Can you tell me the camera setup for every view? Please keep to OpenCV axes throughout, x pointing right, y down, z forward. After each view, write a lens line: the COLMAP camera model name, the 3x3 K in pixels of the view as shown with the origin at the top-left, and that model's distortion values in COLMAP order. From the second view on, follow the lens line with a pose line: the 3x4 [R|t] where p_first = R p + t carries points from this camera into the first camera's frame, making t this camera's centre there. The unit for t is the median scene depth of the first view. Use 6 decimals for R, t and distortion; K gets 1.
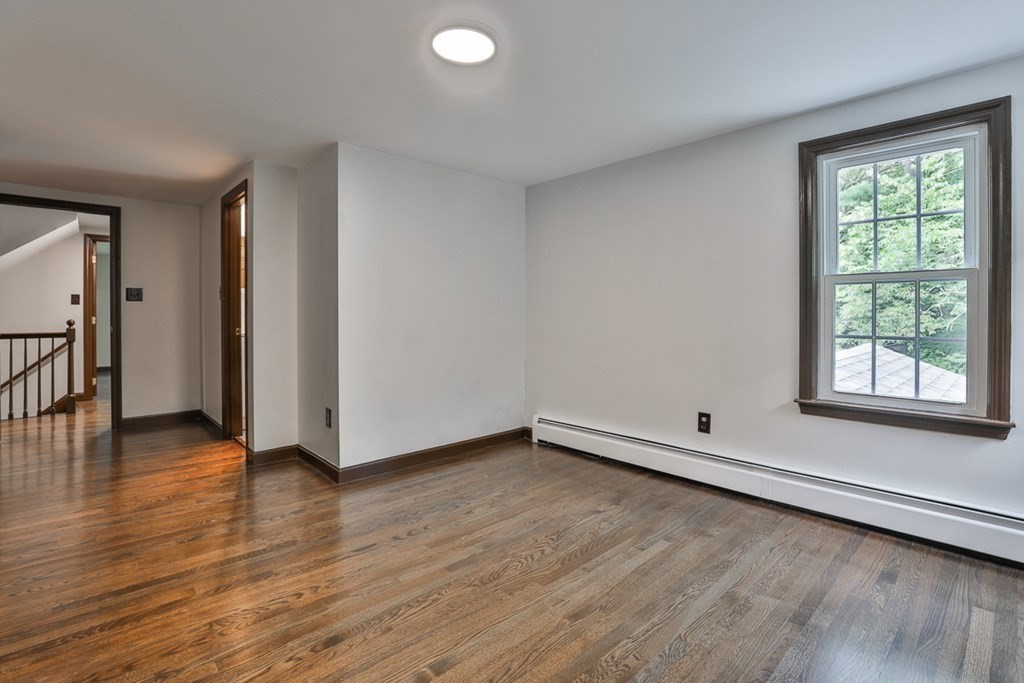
lens RADIAL K [[492.2, 0, 507.2], [0, 492.2, 318.7], [0, 0, 1]] dist [-0.020948, 0.002364]
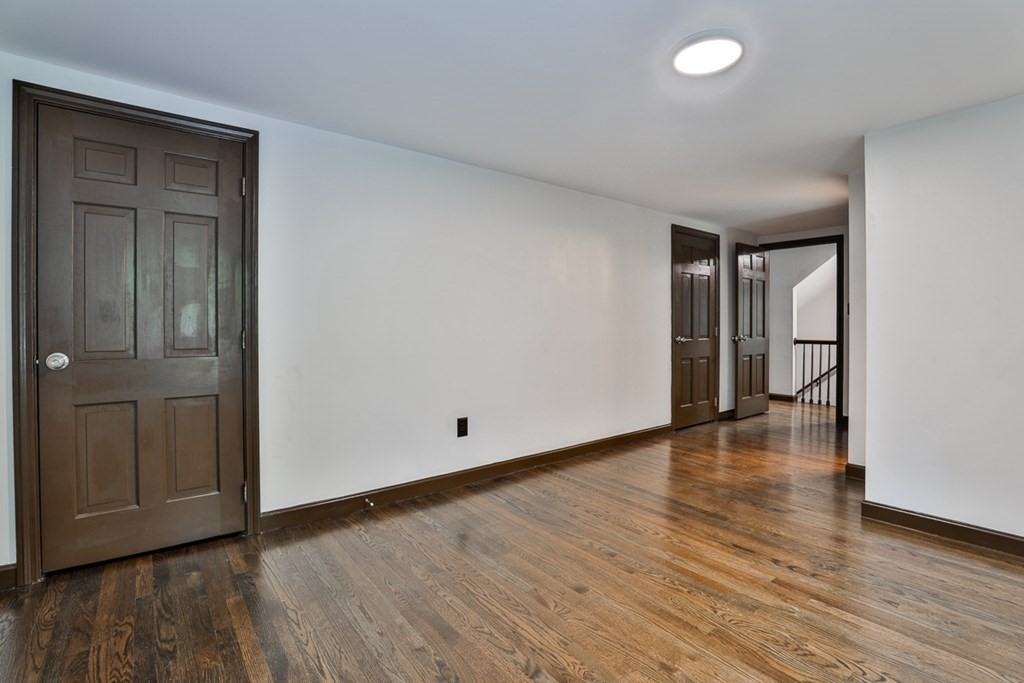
lens RADIAL K [[492.2, 0, 520.3], [0, 492.2, 334.7], [0, 0, 1]] dist [-0.020948, 0.002364]
pose [[-0.081065, 0.019498, -0.996518, 0.636169], [-0.012203, 0.999714, 0.020553, -0.002697], [0.996634, 0.013826, -0.080804, 0.494012]]
